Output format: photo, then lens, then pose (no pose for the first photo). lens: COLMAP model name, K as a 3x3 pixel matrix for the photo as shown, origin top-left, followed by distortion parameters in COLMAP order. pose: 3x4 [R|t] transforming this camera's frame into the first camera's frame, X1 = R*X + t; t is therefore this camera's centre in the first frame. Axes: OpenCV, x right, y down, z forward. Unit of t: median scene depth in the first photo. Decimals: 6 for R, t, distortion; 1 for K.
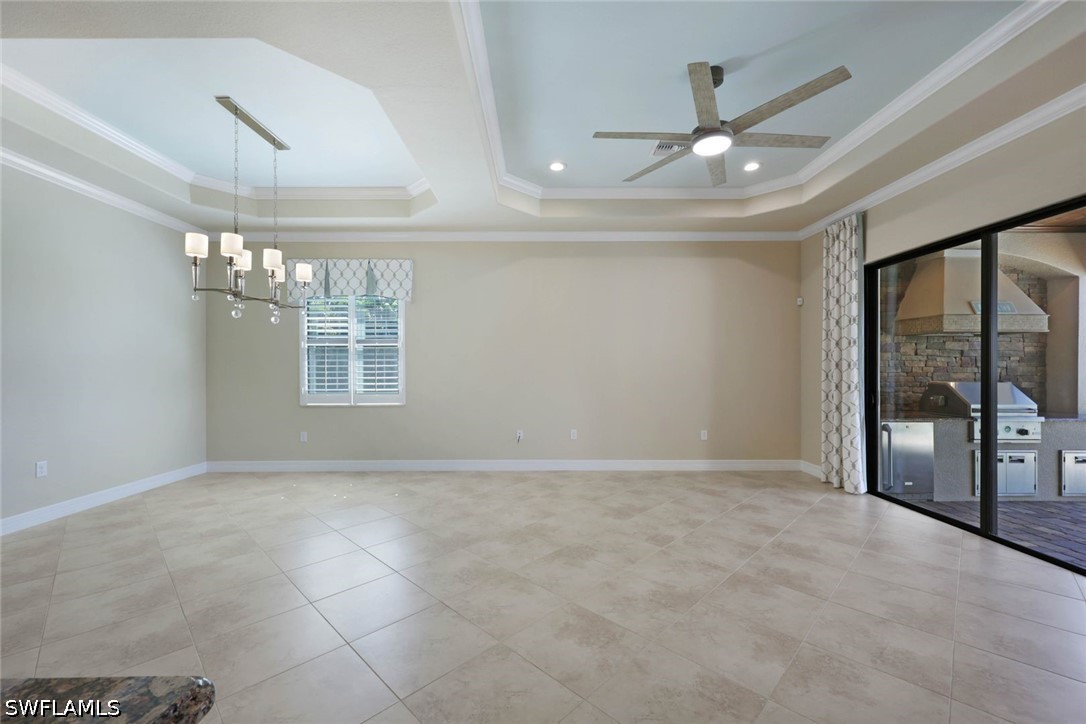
lens RADIAL K [[440.6, 0, 538.6], [0, 440.6, 366.9], [0, 0, 1]] dist [0.002738, -0.000940]
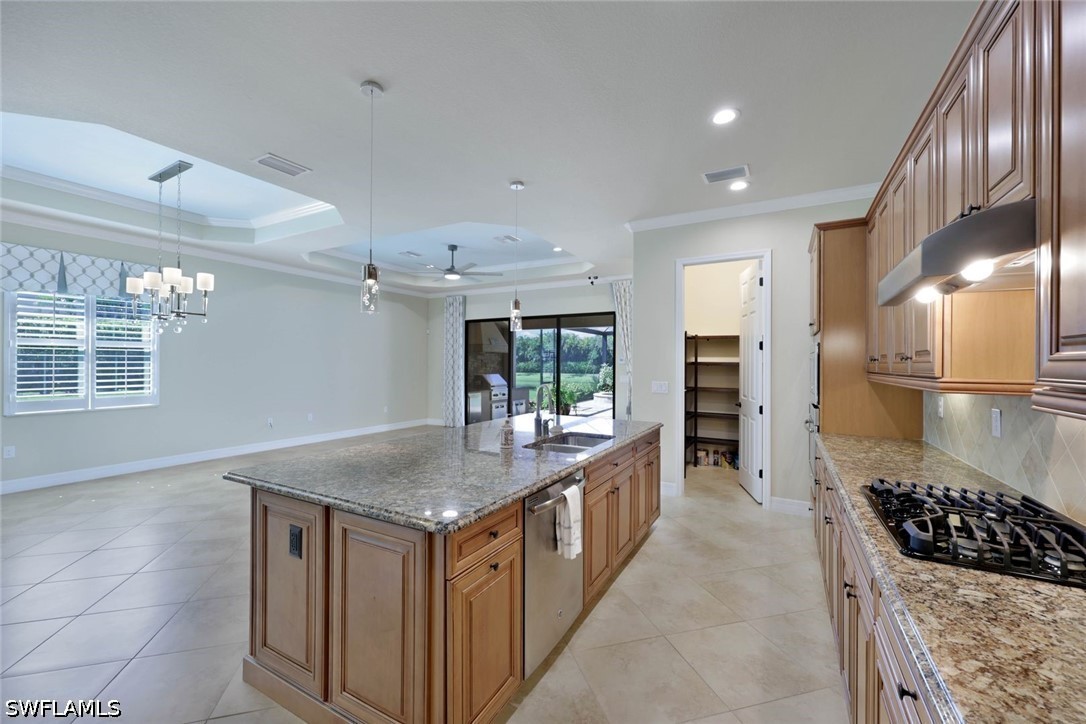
lens RADIAL K [[440.6, 0, 538.4], [0, 440.6, 358.7], [0, 0, 1]] dist [0.002738, -0.000940]
pose [[0.495821, 0.013857, 0.868314, -0.784128], [-0.006595, 0.999904, -0.012191, -0.017928], [-0.868400, 0.000318, 0.495865, -0.312766]]
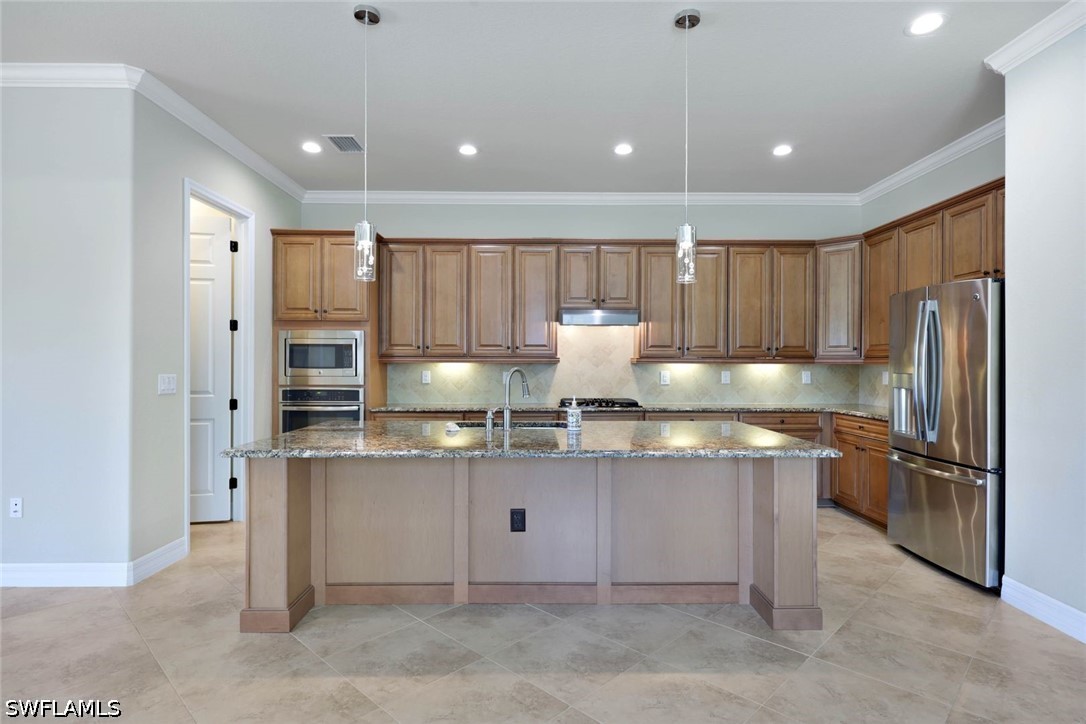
lens RADIAL K [[564.9, 0, 544.9], [0, 564.9, 362.0], [0, 0, 1]] dist [0.001892, -0.001557]
pose [[-0.999939, 0.000387, -0.011003, -0.336272], [0.000428, 0.999993, -0.003731, 0.002349], [0.011002, -0.003735, -0.999933, 0.573233]]
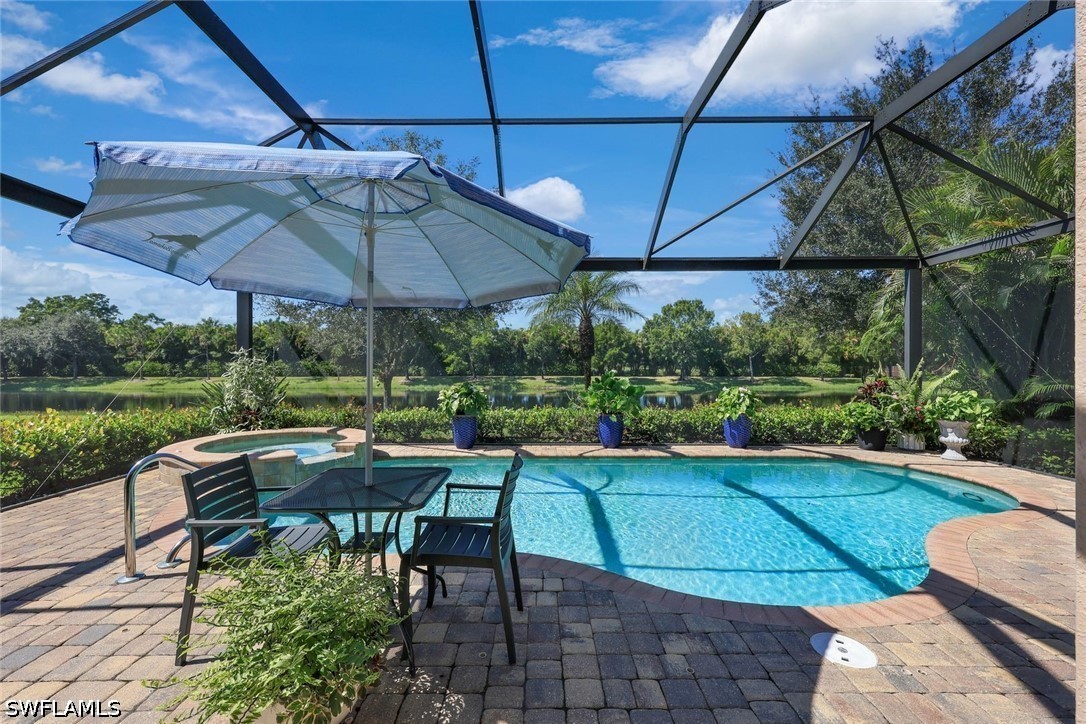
lens RADIAL K [[440.6, 0, 539.3], [0, 440.6, 363.8], [0, 0, 1]] dist [0.002738, -0.000940]
pose [[0.002650, 0.003343, 0.999991, 1.357050], [0.004580, 0.999984, -0.003355, 0.027244], [-0.999986, 0.004589, 0.002635, 0.142877]]
